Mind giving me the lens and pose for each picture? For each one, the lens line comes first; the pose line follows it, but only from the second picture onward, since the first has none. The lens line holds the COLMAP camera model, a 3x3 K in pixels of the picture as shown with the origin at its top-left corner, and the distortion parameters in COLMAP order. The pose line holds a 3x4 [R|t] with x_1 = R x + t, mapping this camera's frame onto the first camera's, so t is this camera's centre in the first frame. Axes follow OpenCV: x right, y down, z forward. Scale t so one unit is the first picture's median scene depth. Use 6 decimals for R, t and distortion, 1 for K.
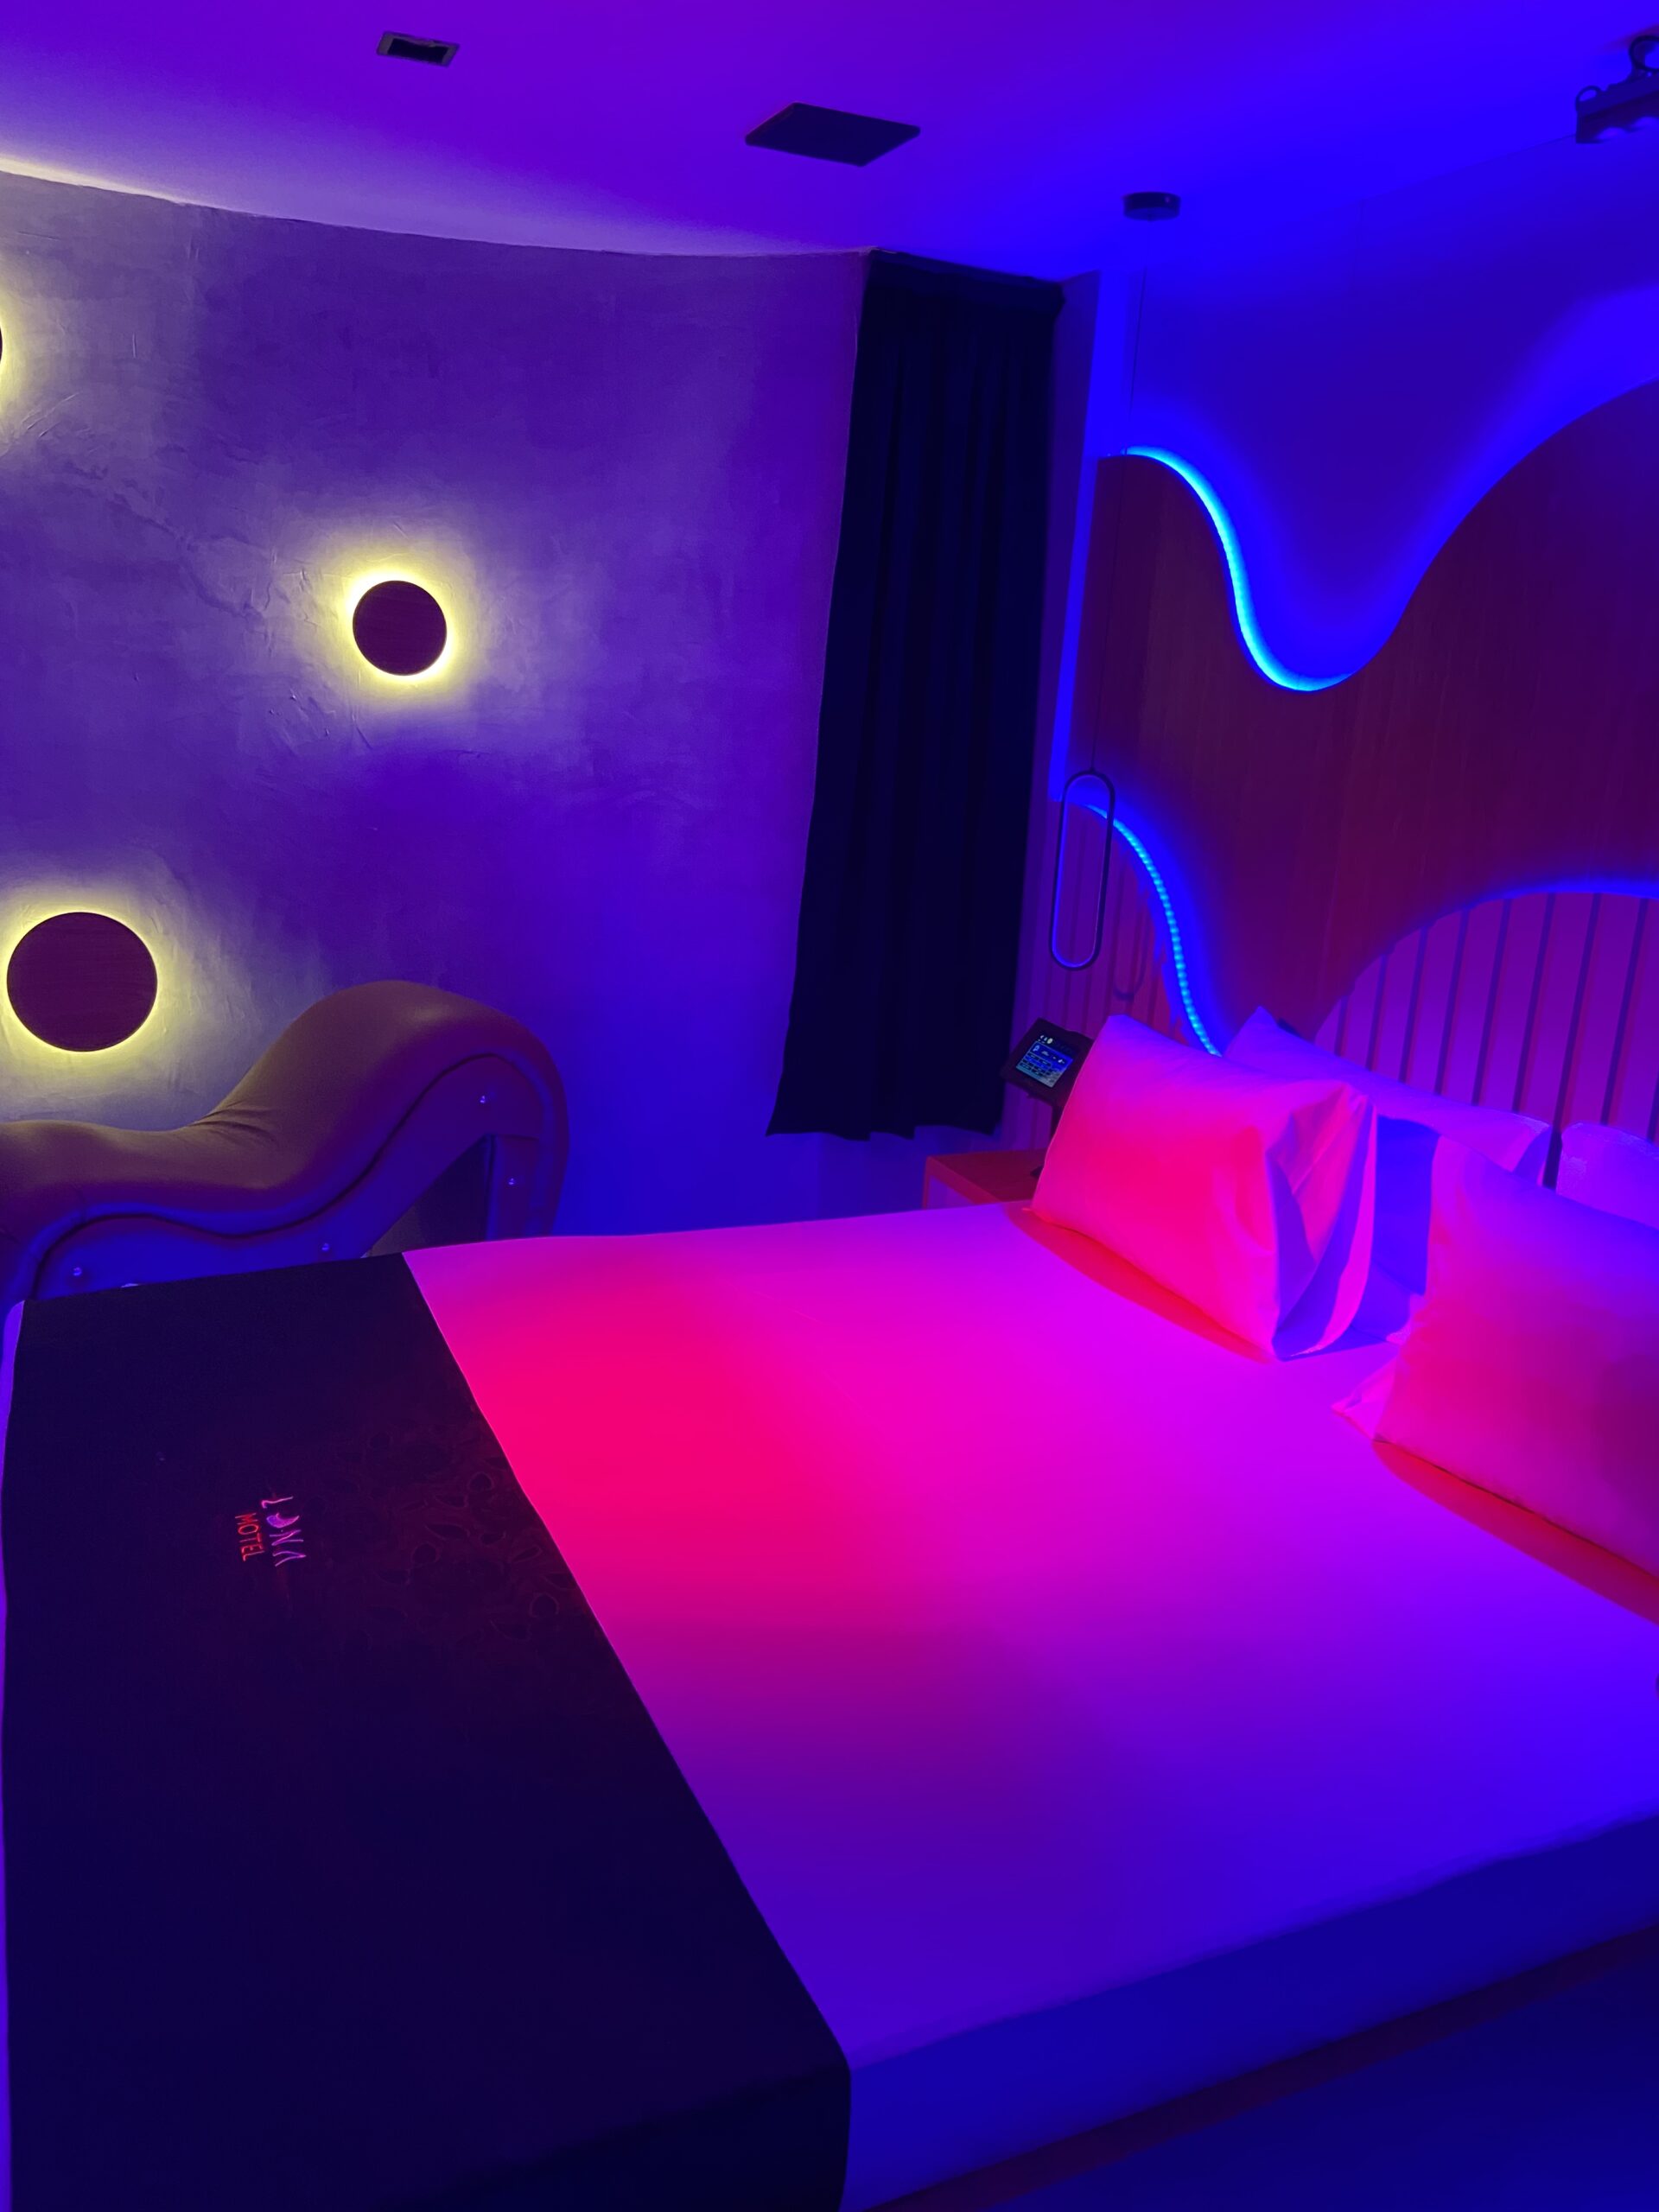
lens RADIAL K [[1659.1, 0, 830.1], [0, 1659.1, 1087.4], [0, 0, 1]] dist [0.106654, -0.127264]
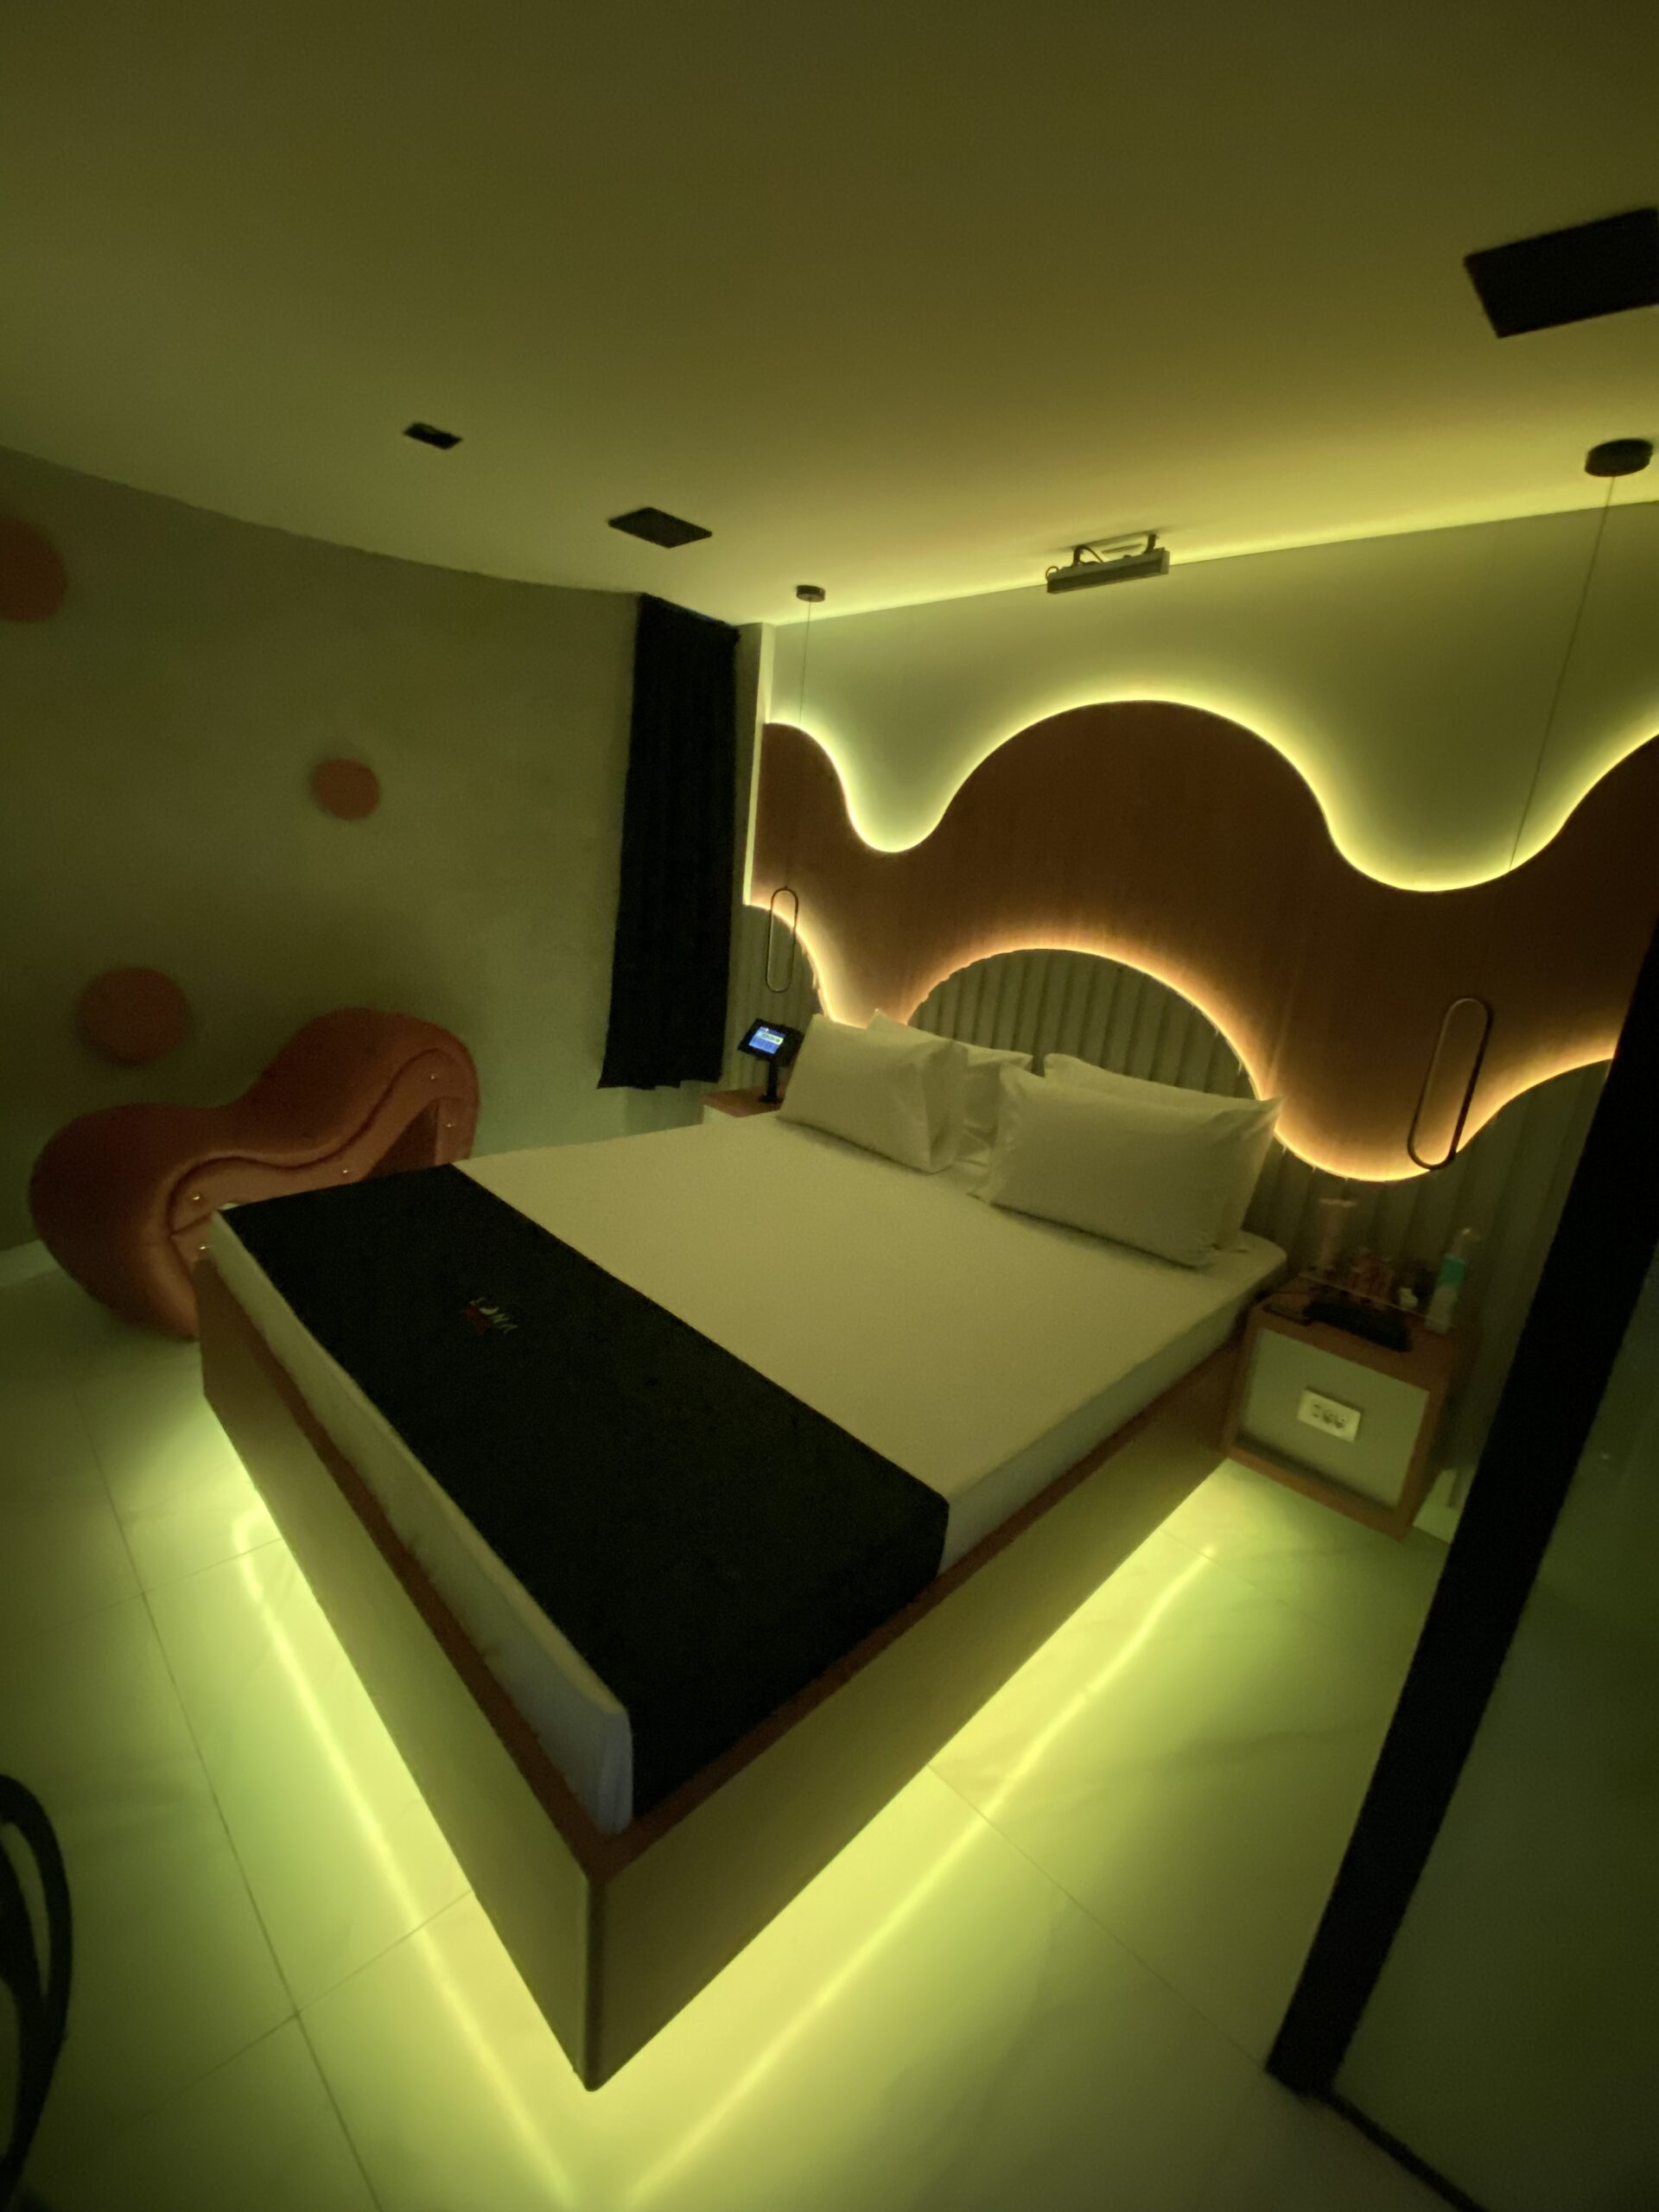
lens RADIAL K [[886.0, 0, 829.8], [0, 886.0, 1113.2], [0, 0, 1]] dist [-0.000869, -0.001631]
pose [[0.929744, -0.067877, 0.361897, -0.205442], [0.049955, 0.997027, 0.058663, 0.013908], [-0.364803, -0.036463, 0.930371, 0.027467]]
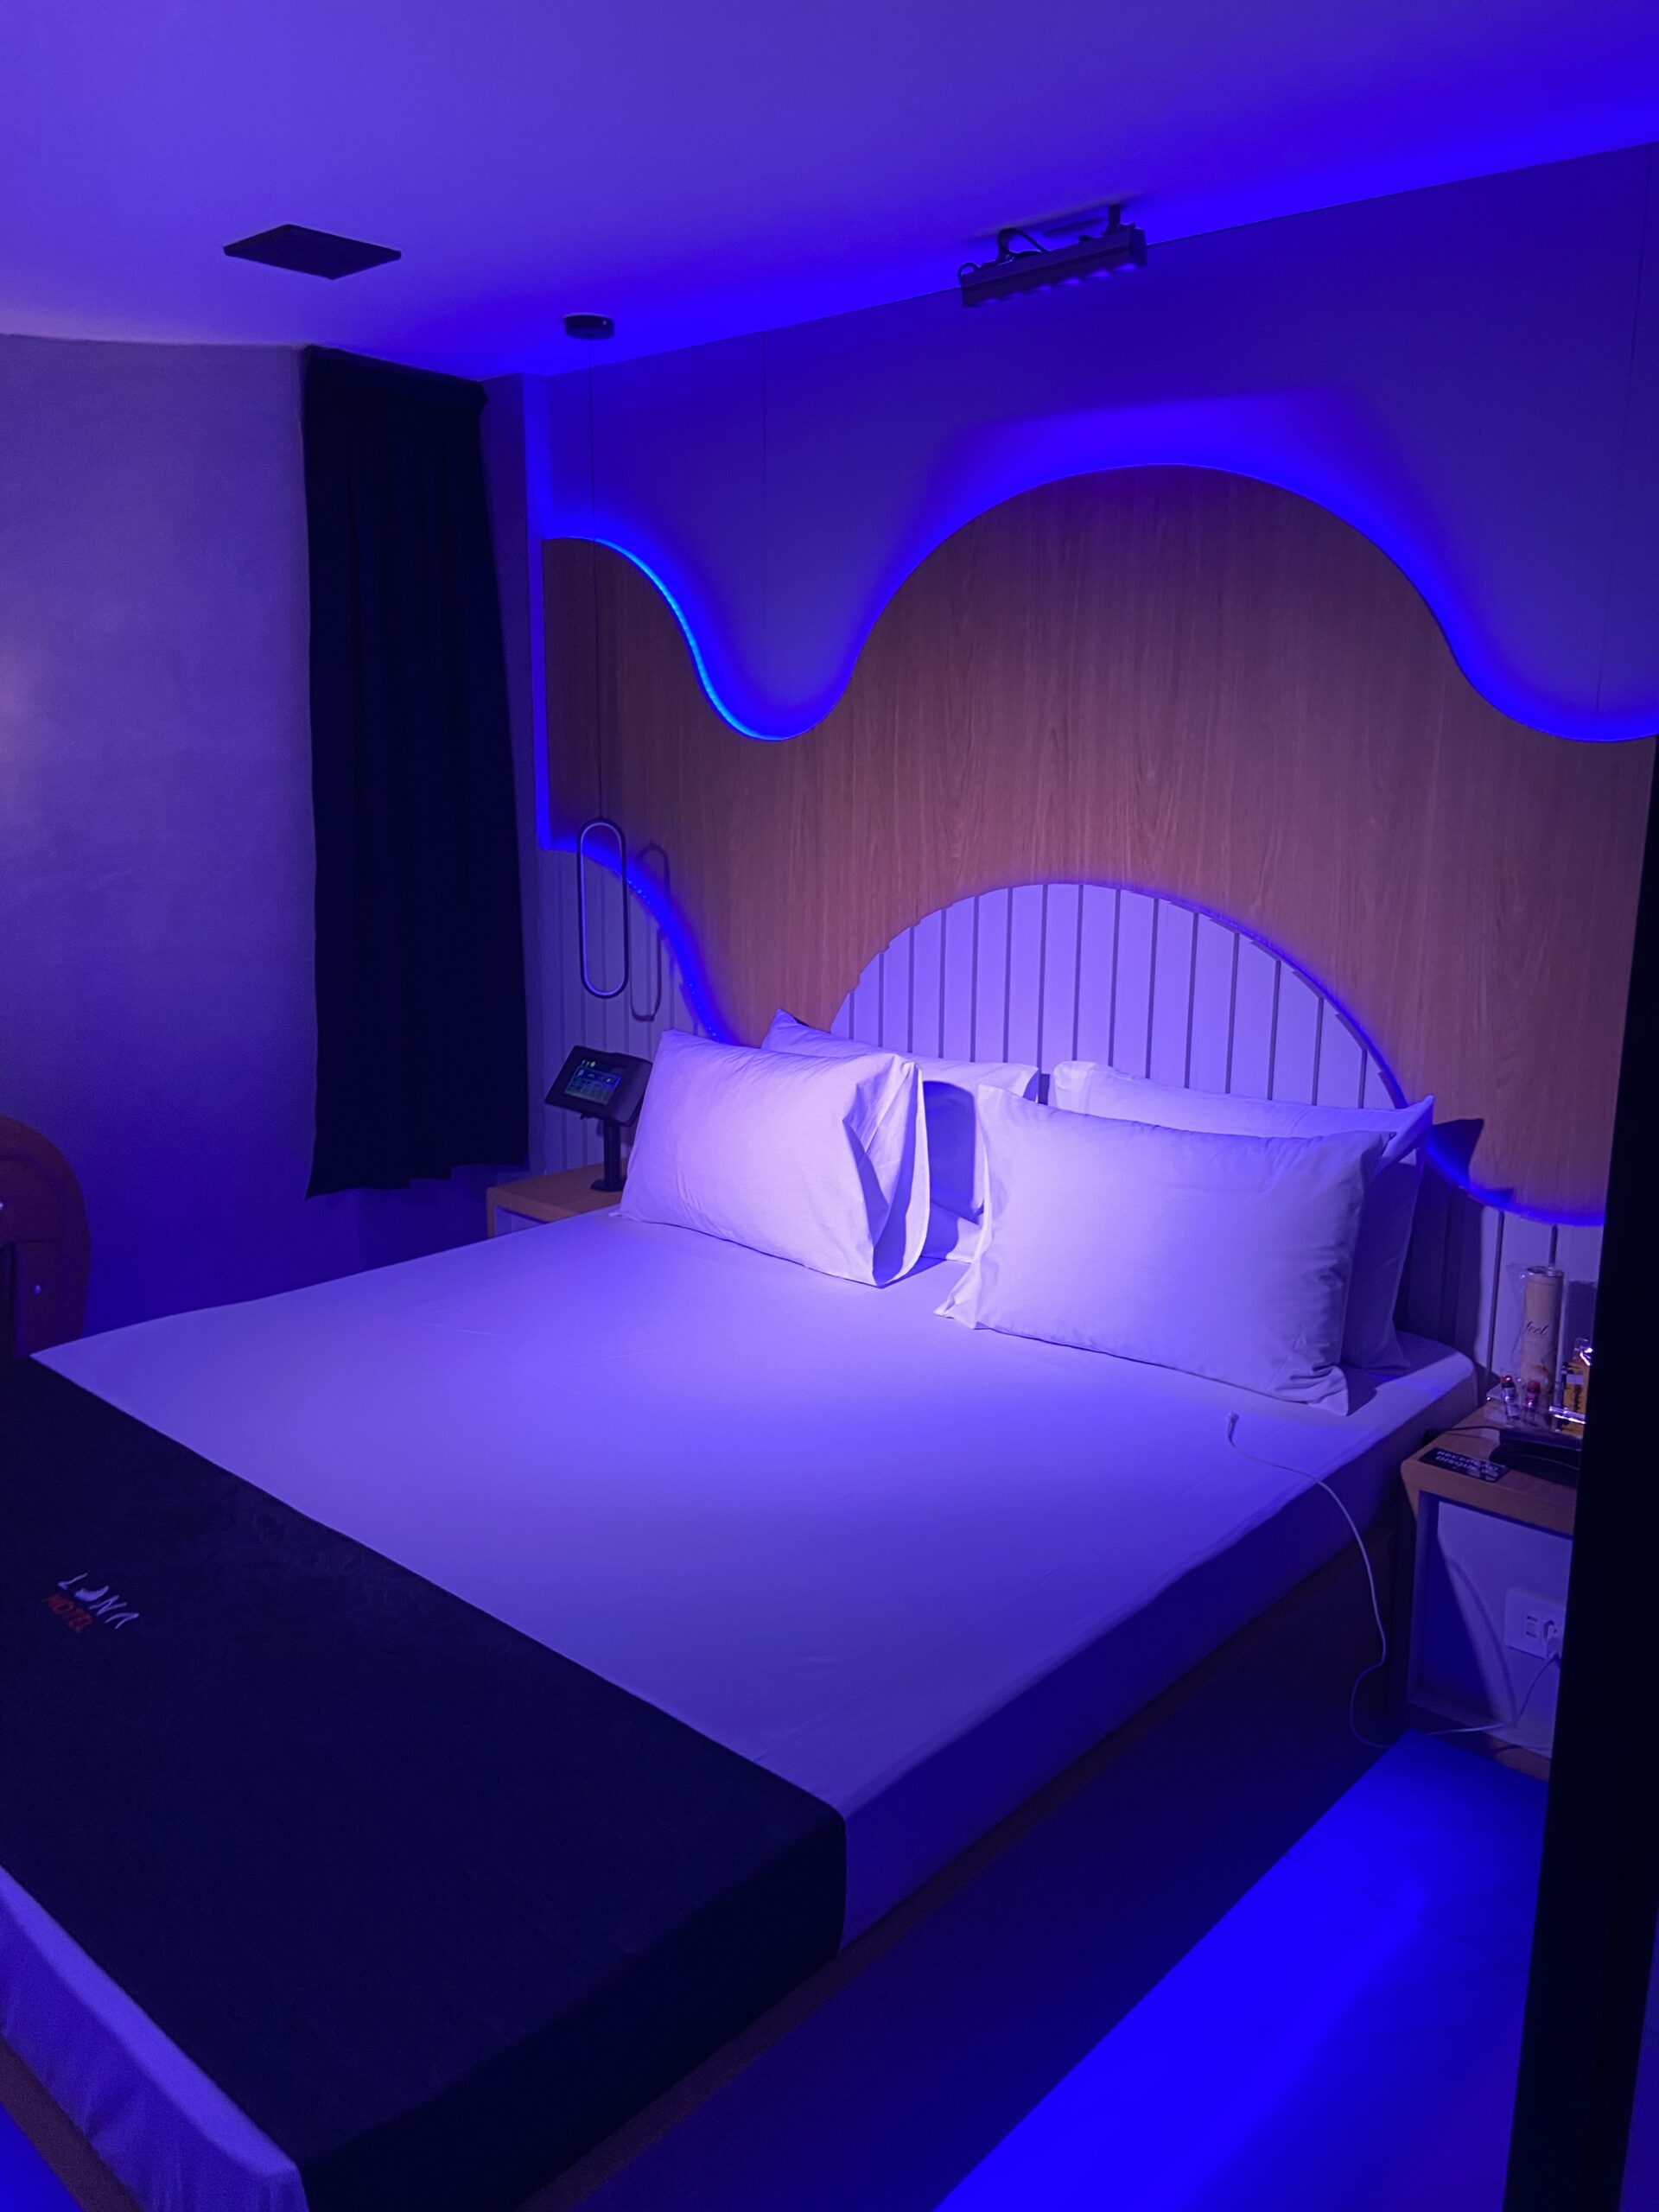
lens RADIAL K [[1659.1, 0, 840.8], [0, 1659.1, 1083.9], [0, 0, 1]] dist [0.106654, -0.127264]
pose [[0.910802, -0.133710, 0.390592, -0.176514], [0.146446, 0.989215, -0.002856, 0.013894], [-0.385997, 0.059801, 0.920560, -0.088651]]
